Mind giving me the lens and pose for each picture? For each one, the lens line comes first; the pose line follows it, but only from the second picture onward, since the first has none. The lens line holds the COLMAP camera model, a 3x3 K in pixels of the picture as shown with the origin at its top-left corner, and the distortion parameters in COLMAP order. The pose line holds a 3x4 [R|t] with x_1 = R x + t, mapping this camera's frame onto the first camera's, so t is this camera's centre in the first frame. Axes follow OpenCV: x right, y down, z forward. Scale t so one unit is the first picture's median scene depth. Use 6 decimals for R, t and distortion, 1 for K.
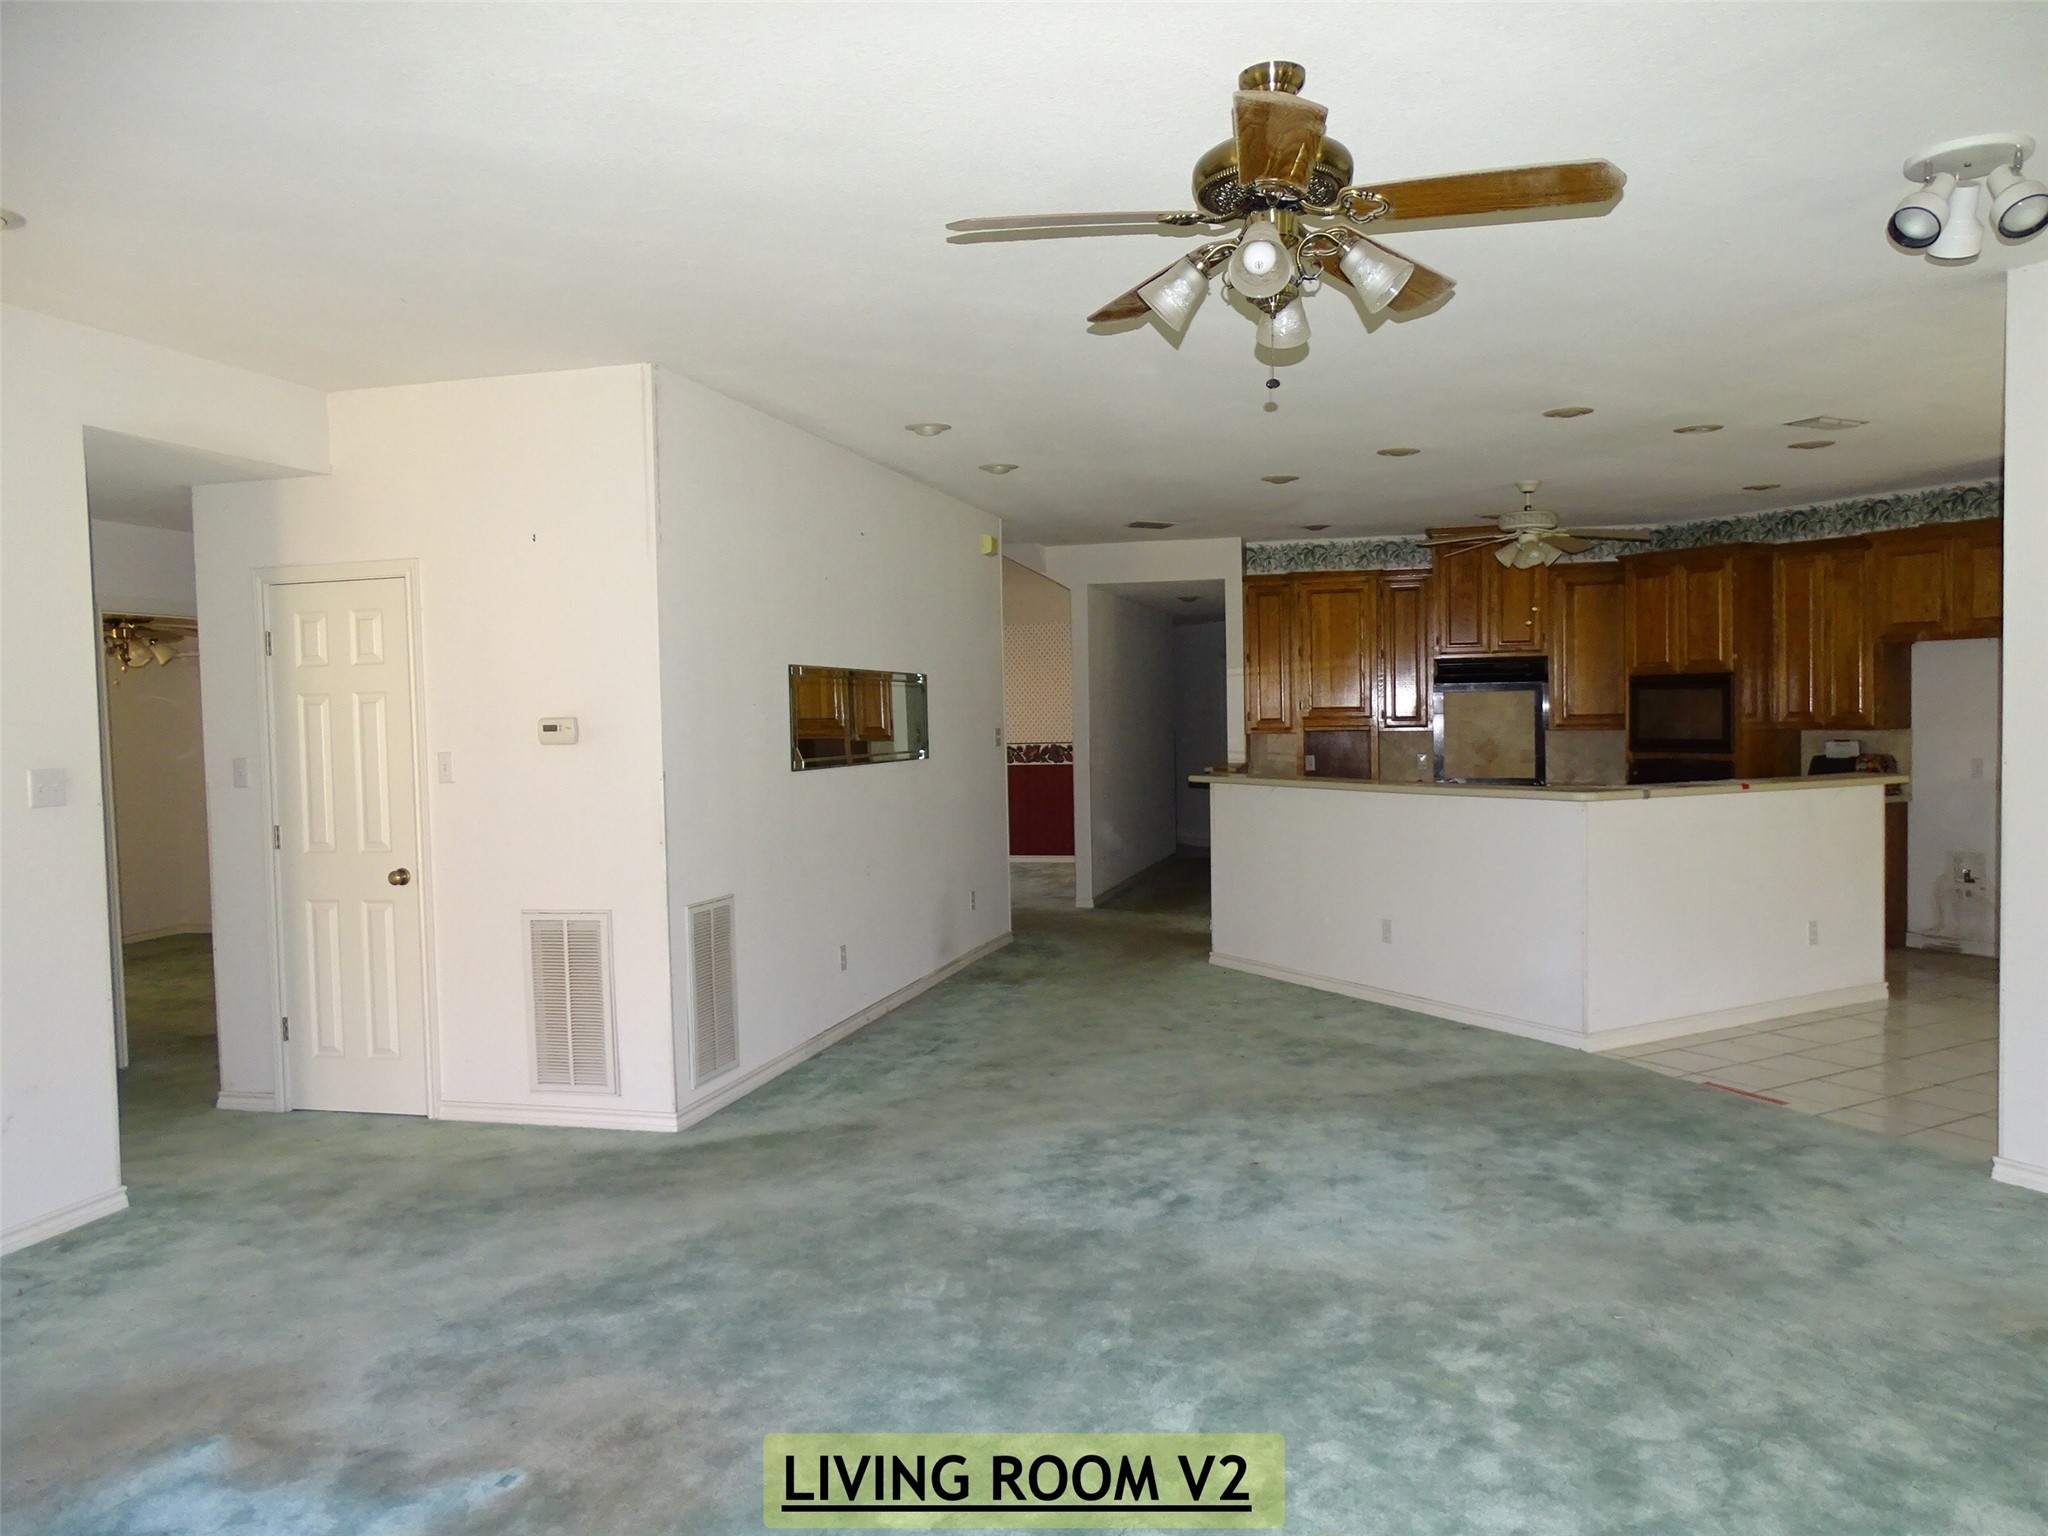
lens RADIAL K [[1480.7, 0, 1024.0], [0, 1480.7, 768.0], [0, 0, 1]] dist [-0.007121, -0.004756]
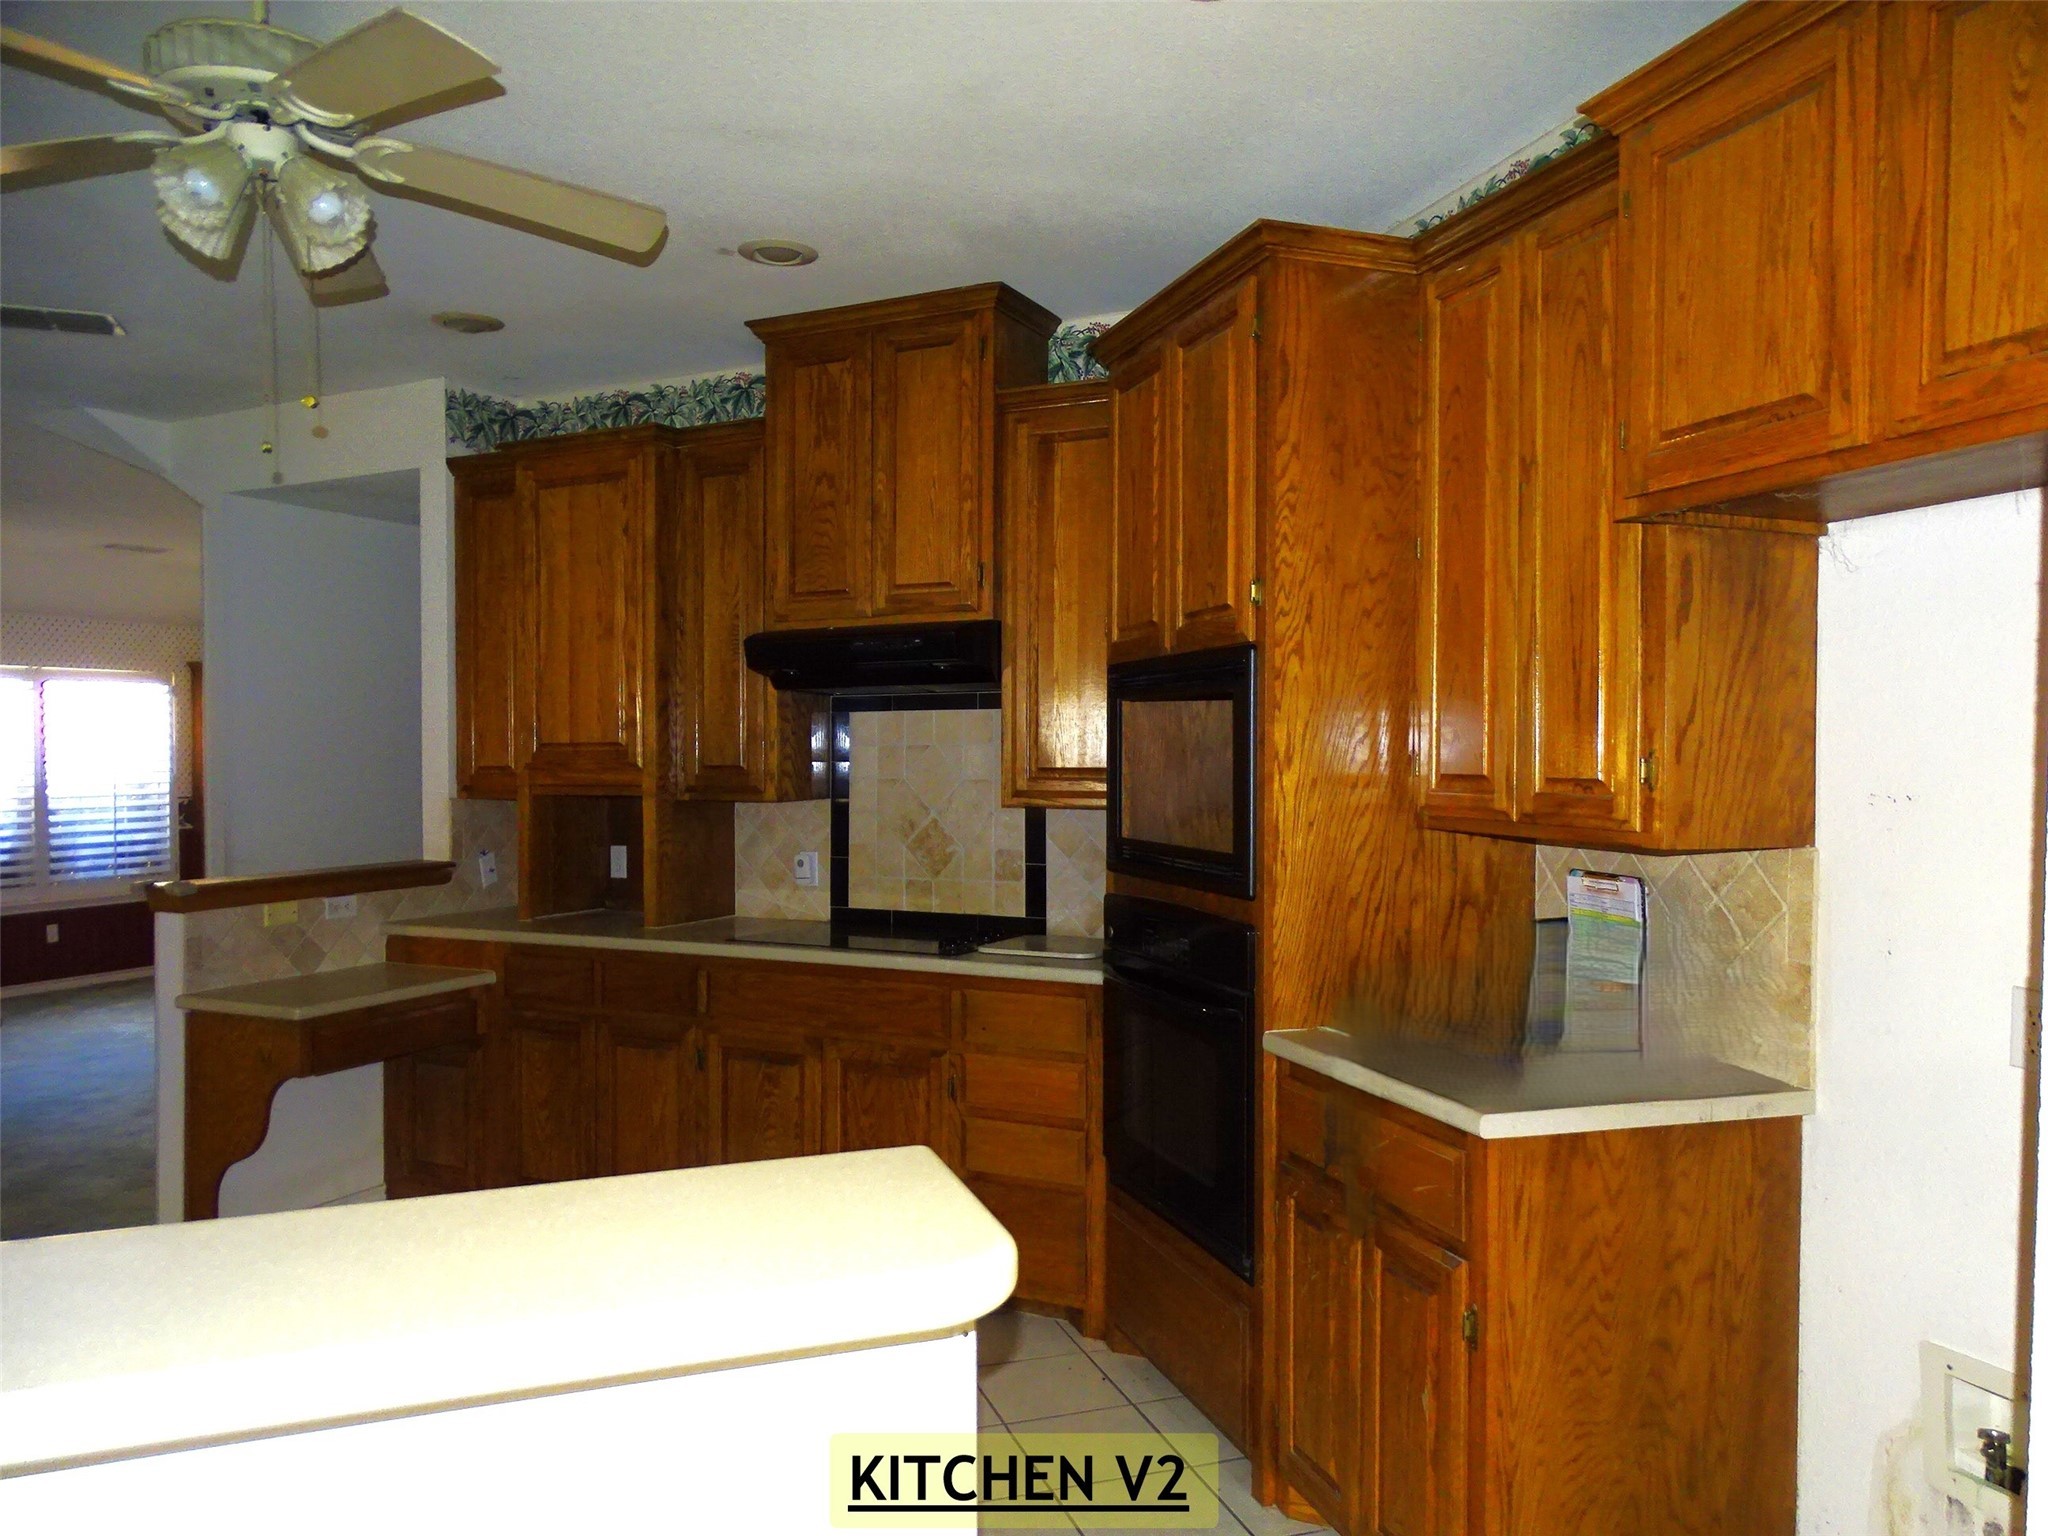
lens RADIAL K [[1480.7, 0, 1024.0], [0, 1480.7, 768.0], [0, 0, 1]] dist [-0.007121, -0.004756]
pose [[0.982051, 0.016237, -0.187918, 0.490278], [-0.020437, 0.999582, -0.020434, -0.031195], [0.187507, 0.023907, 0.981972, 0.681347]]
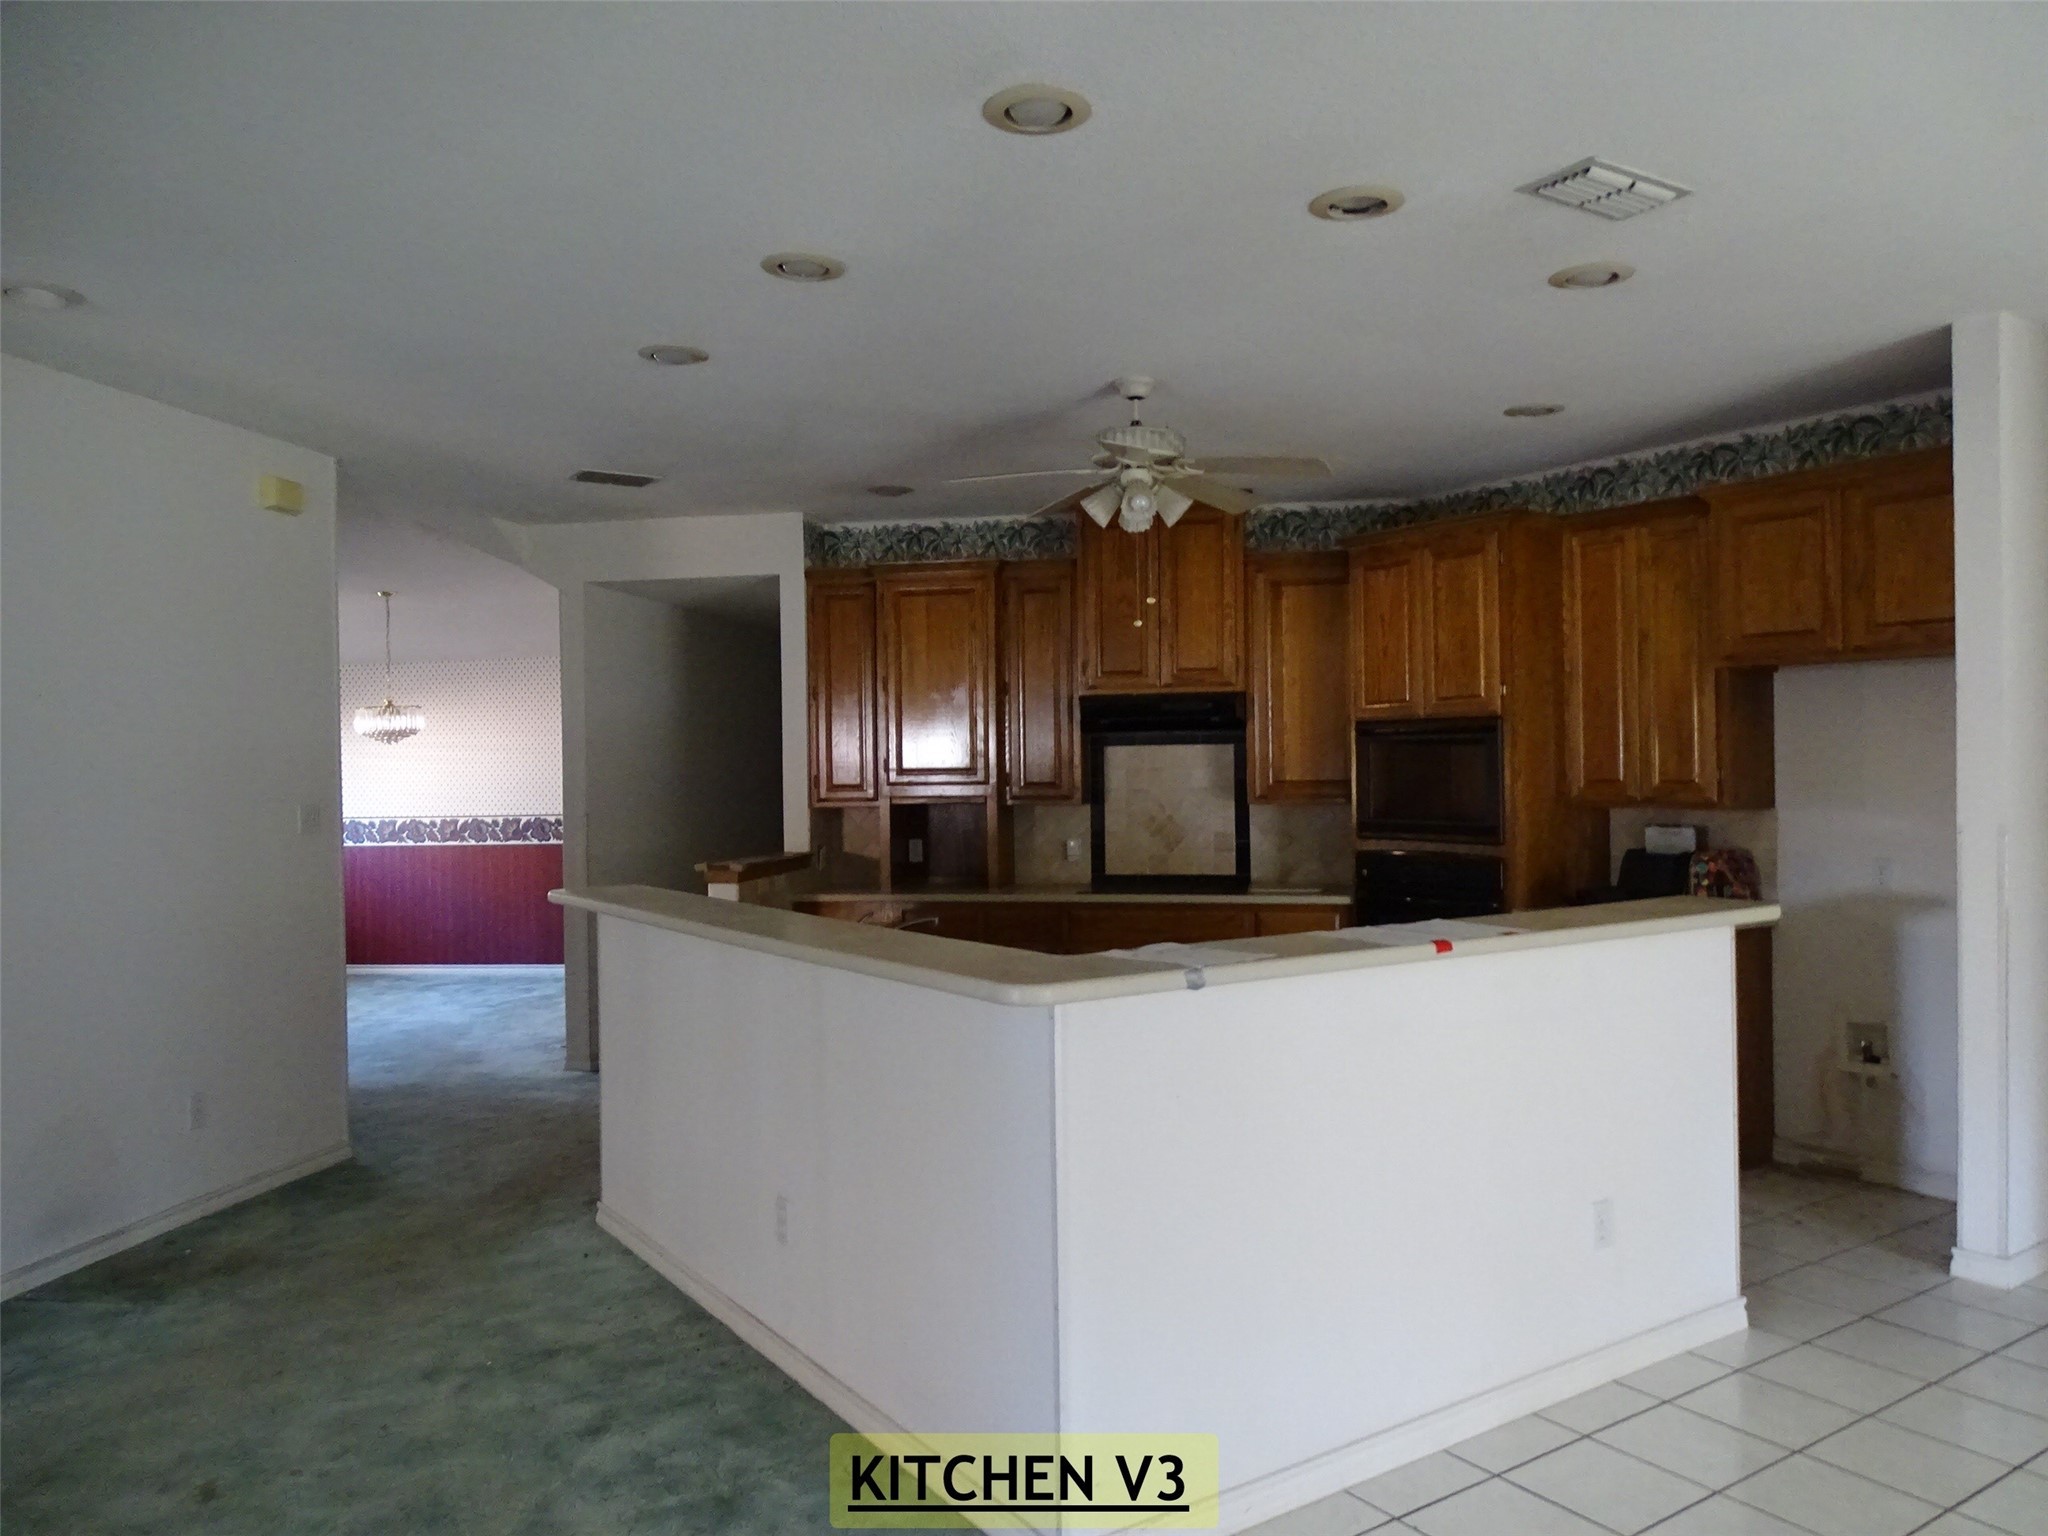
lens RADIAL K [[1480.7, 0, 1024.0], [0, 1480.7, 768.0], [0, 0, 1]] dist [-0.007121, -0.004756]
pose [[0.996883, 0.006362, 0.078636, 0.228752], [-0.003292, 0.999230, -0.039106, -0.017279], [-0.078824, 0.038725, 0.996136, 0.390915]]
